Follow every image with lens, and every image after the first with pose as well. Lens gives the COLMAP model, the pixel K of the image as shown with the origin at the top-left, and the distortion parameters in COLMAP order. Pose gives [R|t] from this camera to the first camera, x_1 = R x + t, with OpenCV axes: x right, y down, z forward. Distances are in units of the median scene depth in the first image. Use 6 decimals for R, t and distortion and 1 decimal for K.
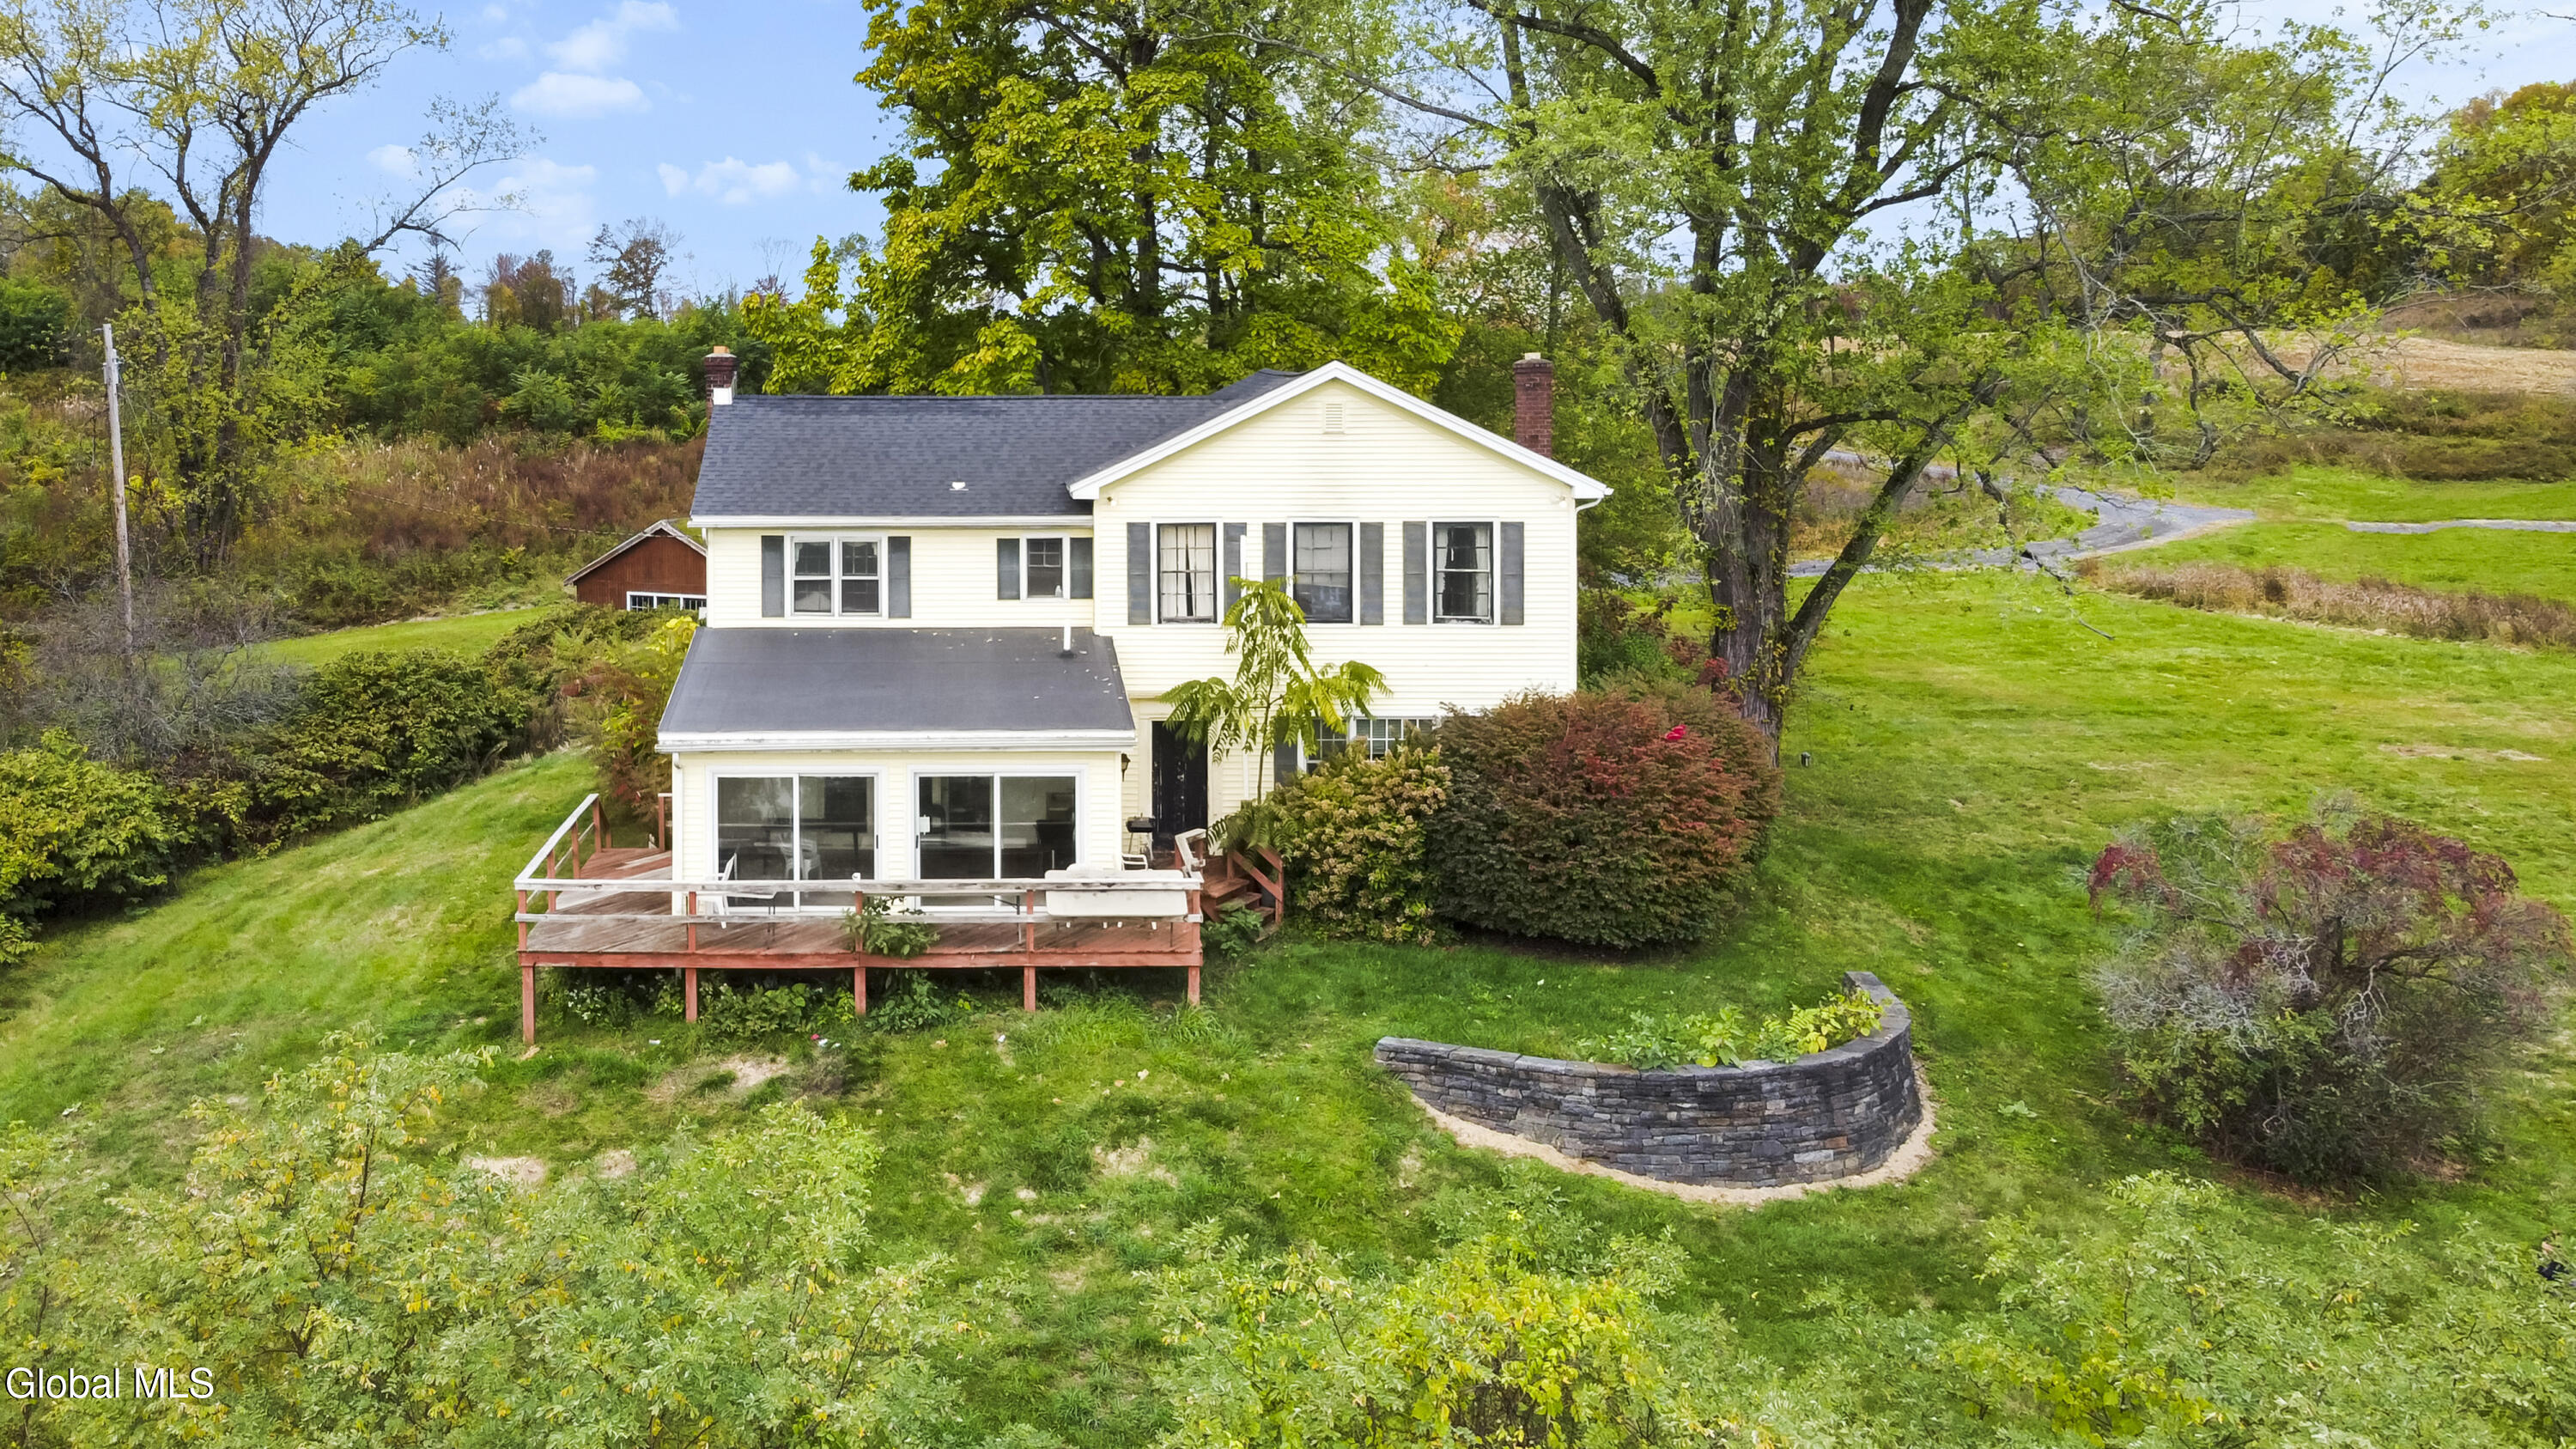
lens RADIAL K [[2249.7, 0, 1288.0], [0, 2249.7, 724.5], [0, 0, 1]] dist [-0.002686, -0.000463]
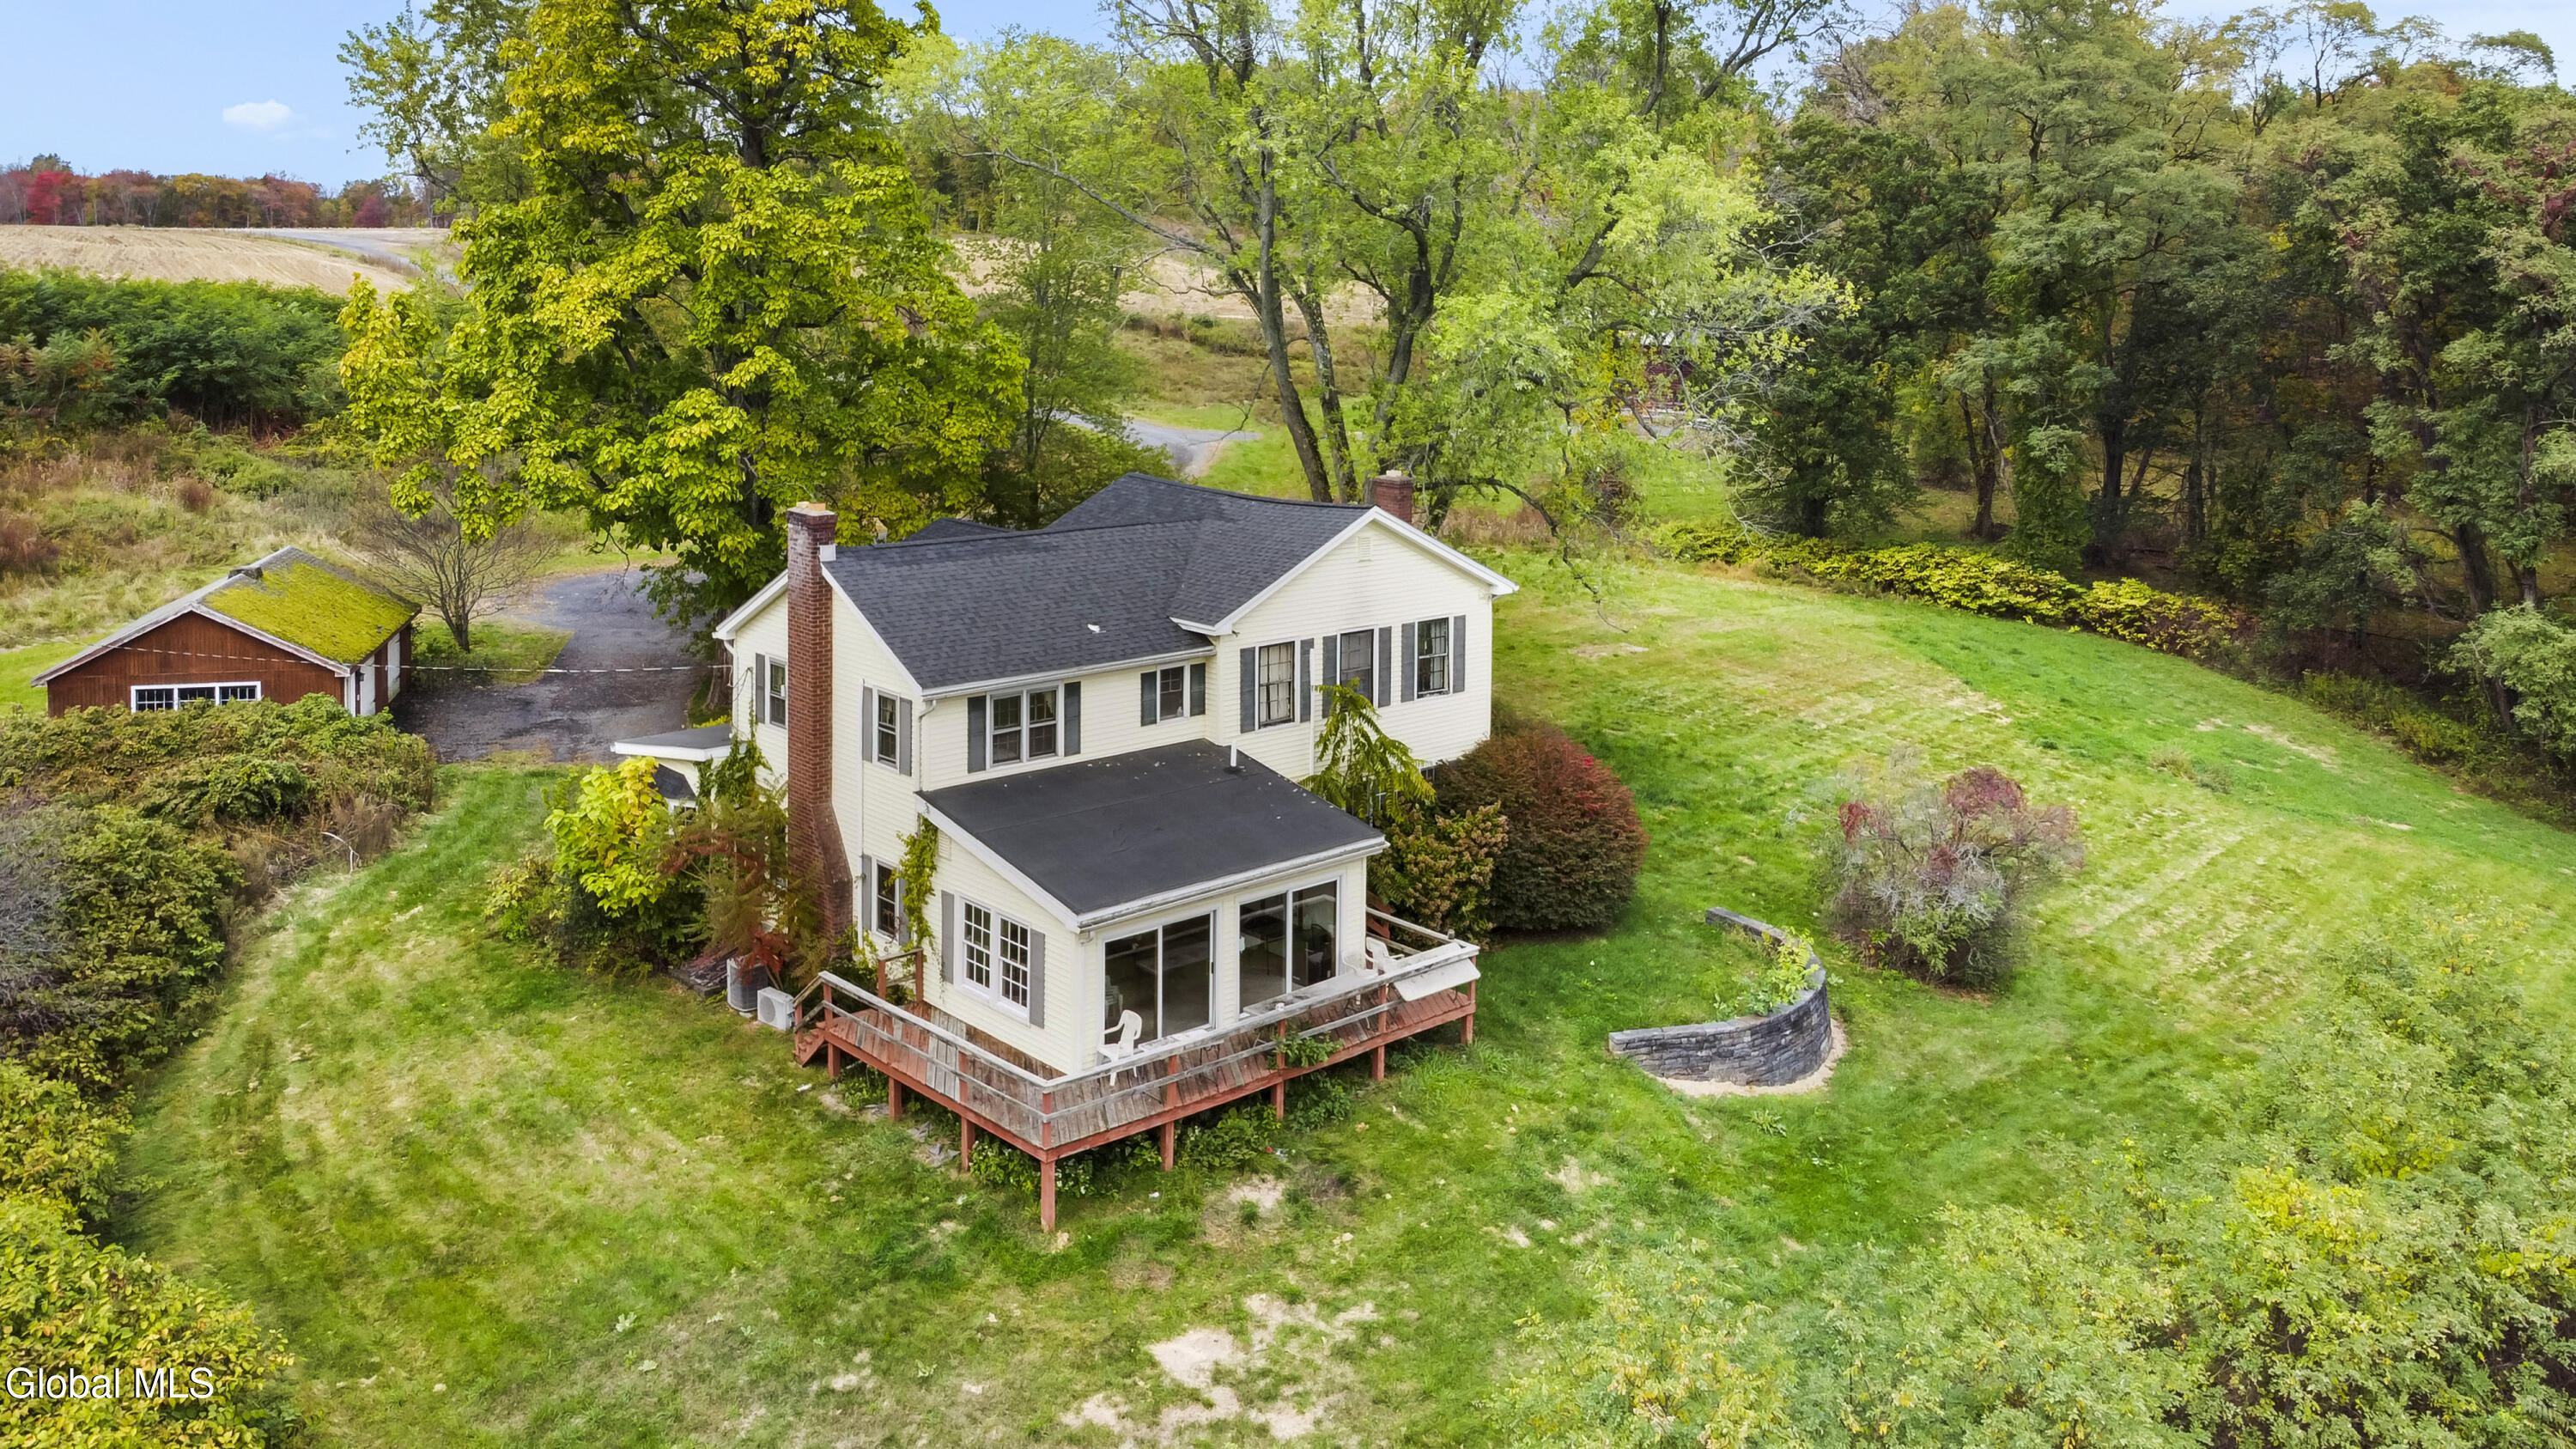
lens RADIAL K [[1955.6, 0, 1386.3], [0, 1955.6, 722.0], [0, 0, 1]] dist [0.083894, 0.000846]
pose [[0.715893, -0.132852, 0.685454, -0.720070], [0.056179, 0.989508, 0.133108, -0.182960], [-0.695946, -0.056783, 0.715846, 0.212351]]
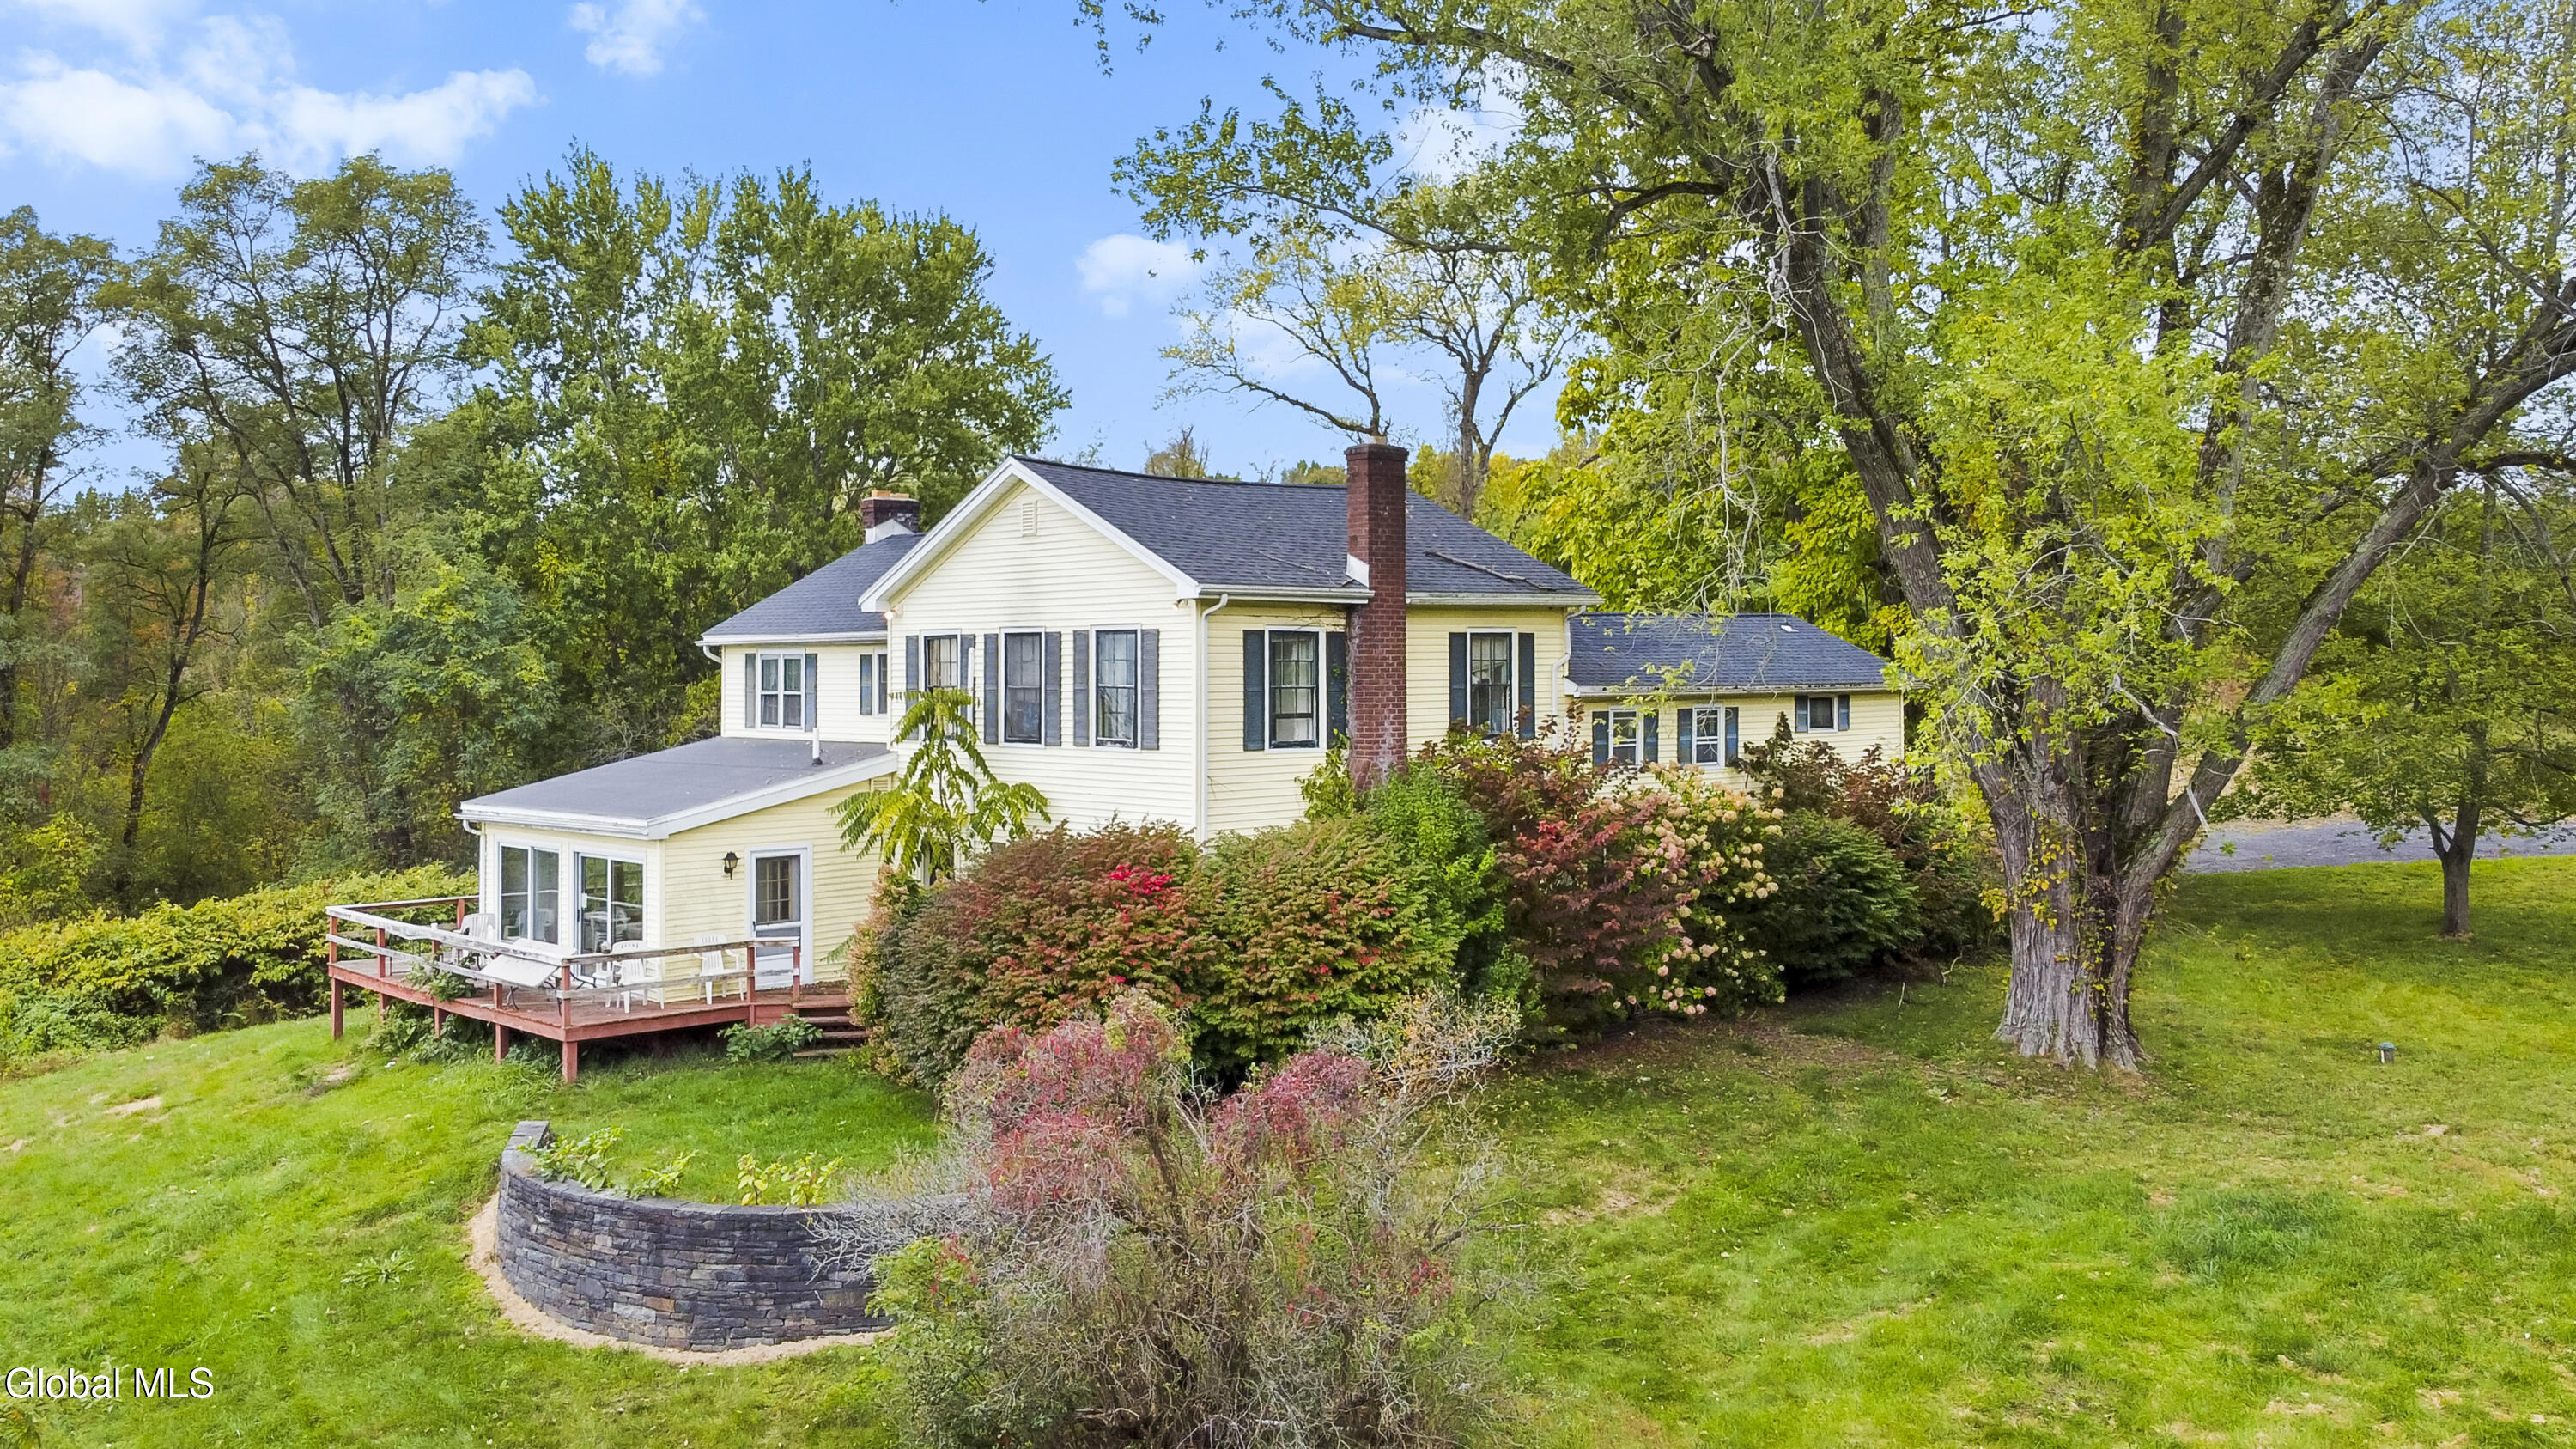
lens RADIAL K [[2511.5, 0, 1288.0], [0, 2511.5, 724.5], [0, 0, 1]] dist [-0.010387, -0.005137]
pose [[0.625635, 0.013188, -0.780004, 0.888555], [-0.105866, 0.992043, -0.068142, 0.006260], [0.772899, 0.125208, 0.622053, 0.445027]]
